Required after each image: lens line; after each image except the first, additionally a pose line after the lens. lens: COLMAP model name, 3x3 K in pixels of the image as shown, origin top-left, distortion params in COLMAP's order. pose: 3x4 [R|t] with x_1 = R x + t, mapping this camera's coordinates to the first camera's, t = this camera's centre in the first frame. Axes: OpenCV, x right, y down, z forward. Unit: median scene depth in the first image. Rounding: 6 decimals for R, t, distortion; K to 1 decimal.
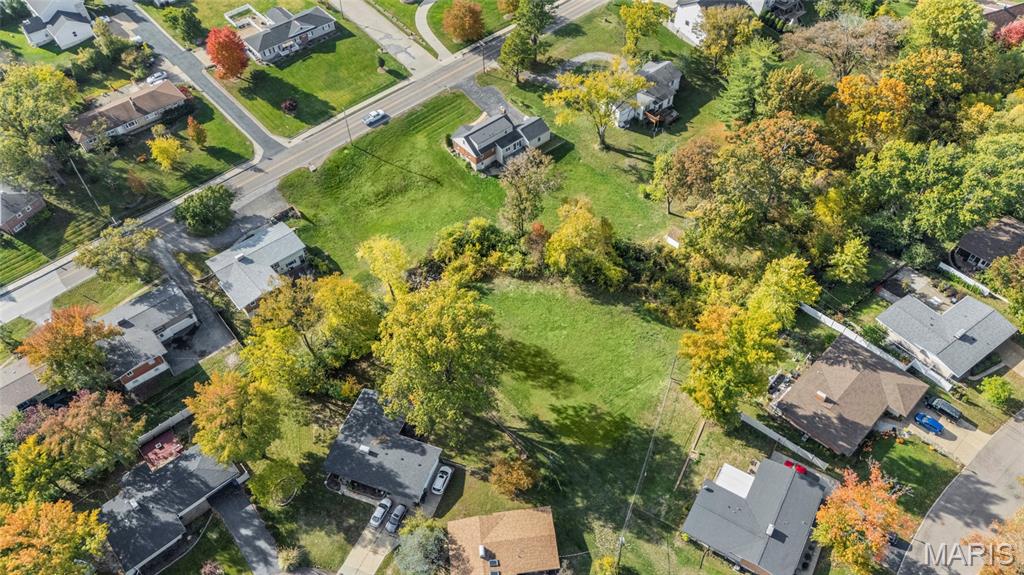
lens RADIAL K [[746.2, 0, 515.5], [0, 746.2, 287.8], [0, 0, 1]] dist [0.086216, -0.086318]
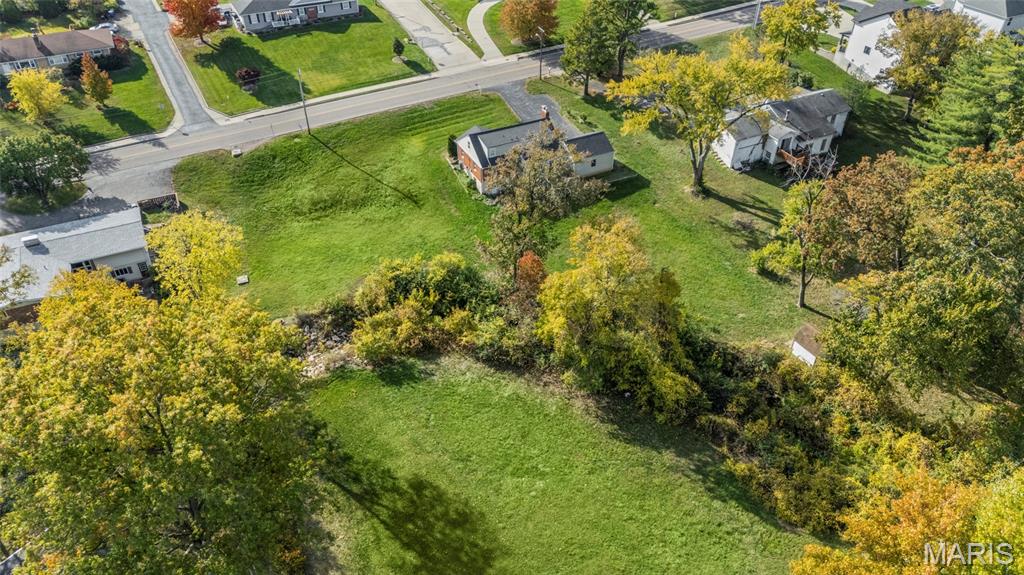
lens RADIAL K [[746.2, 0, 515.5], [0, 746.2, 287.8], [0, 0, 1]] dist [0.086216, -0.086318]
pose [[0.970829, 0.163923, -0.174985, 0.104755], [-0.196564, 0.962038, -0.189329, 0.030969], [0.137307, 0.218202, 0.966196, 0.477152]]
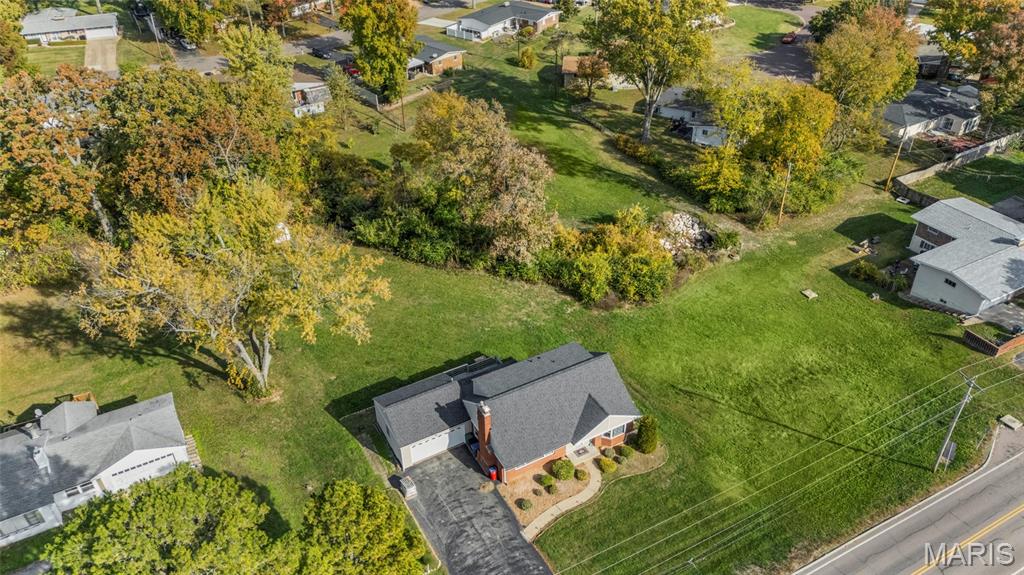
lens RADIAL K [[746.2, 0, 515.5], [0, 746.2, 287.8], [0, 0, 1]] dist [0.086216, -0.086318]
pose [[-0.978692, -0.084903, 0.186960, -0.100275], [0.177965, 0.103453, 0.978584, -0.647127], [-0.102426, 0.991004, -0.086139, 1.092605]]
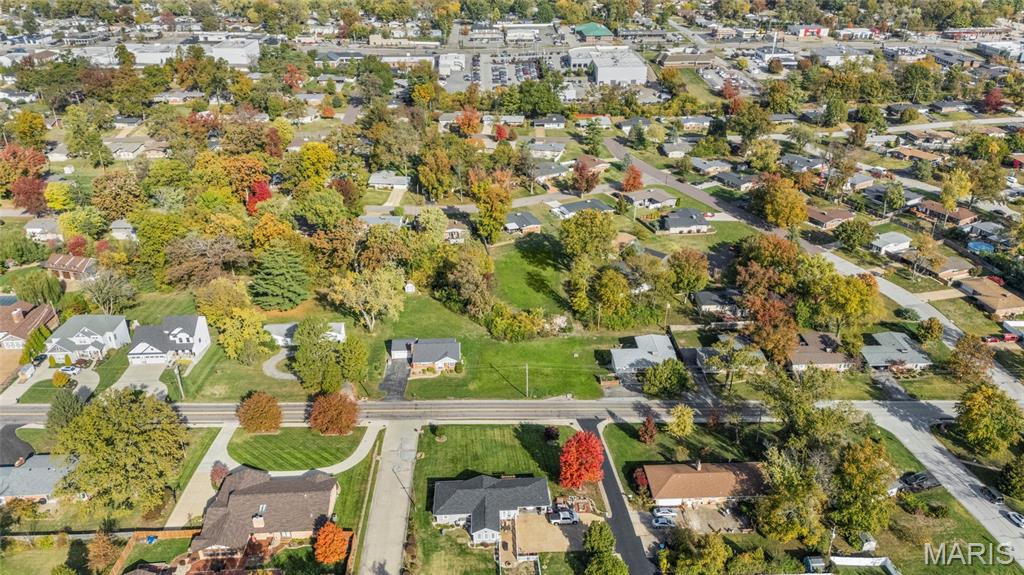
lens RADIAL K [[740.0, 0, 514.2], [0, 740.0, 284.2], [0, 0, 1]] dist [0.243244, -0.000084]
pose [[-0.786276, -0.251902, 0.564194, -0.880370], [0.487510, 0.308081, 0.816958, -1.294409], [-0.379611, 0.917405, -0.119432, 1.114439]]
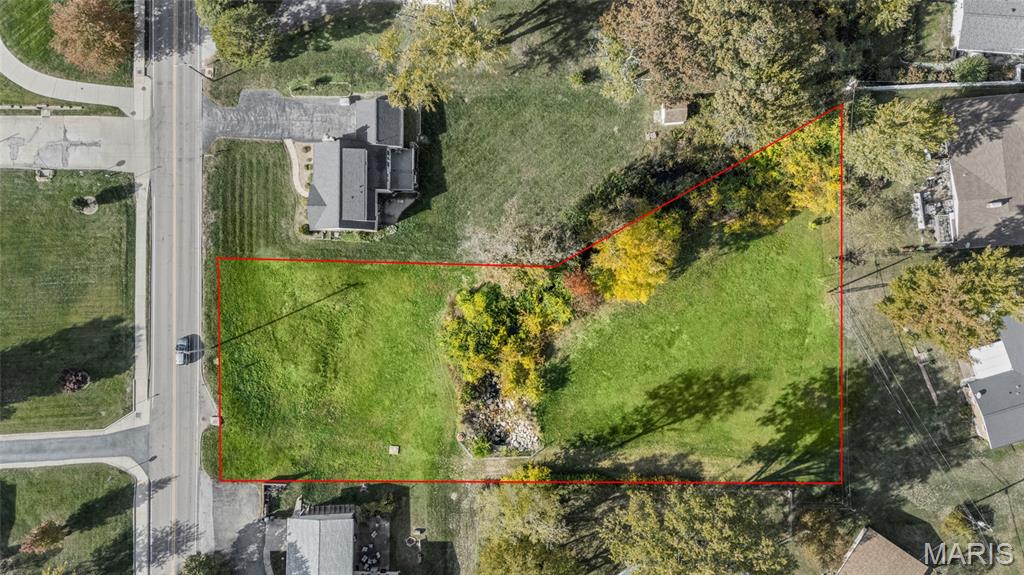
lens RADIAL K [[746.2, 0, 515.5], [0, 746.2, 287.8], [0, 0, 1]] dist [0.086216, -0.086318]
pose [[0.652517, -0.757324, 0.026127, -0.030559], [0.594745, 0.533194, 0.601650, -0.509876], [-0.469574, -0.377048, 0.798333, 0.433002]]
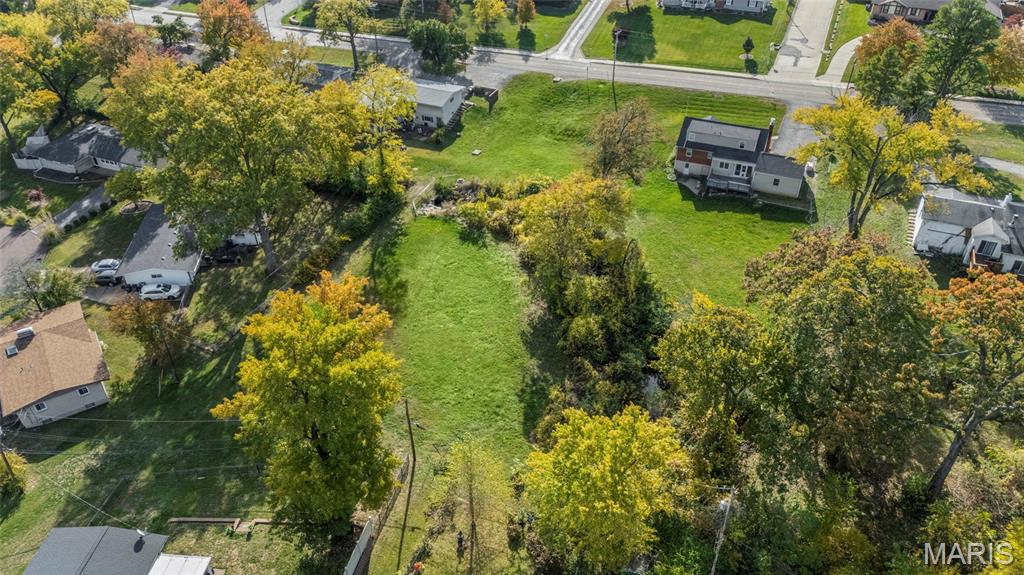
lens RADIAL K [[752.1, 0, 513.5], [0, 752.1, 288.5], [0, 0, 1]] dist [0.028165, -0.003904]
pose [[0.441327, 0.554497, -0.705523, 0.481009], [-0.684214, 0.716634, 0.135232, -0.078745], [0.580587, 0.423047, 0.695665, 0.531386]]
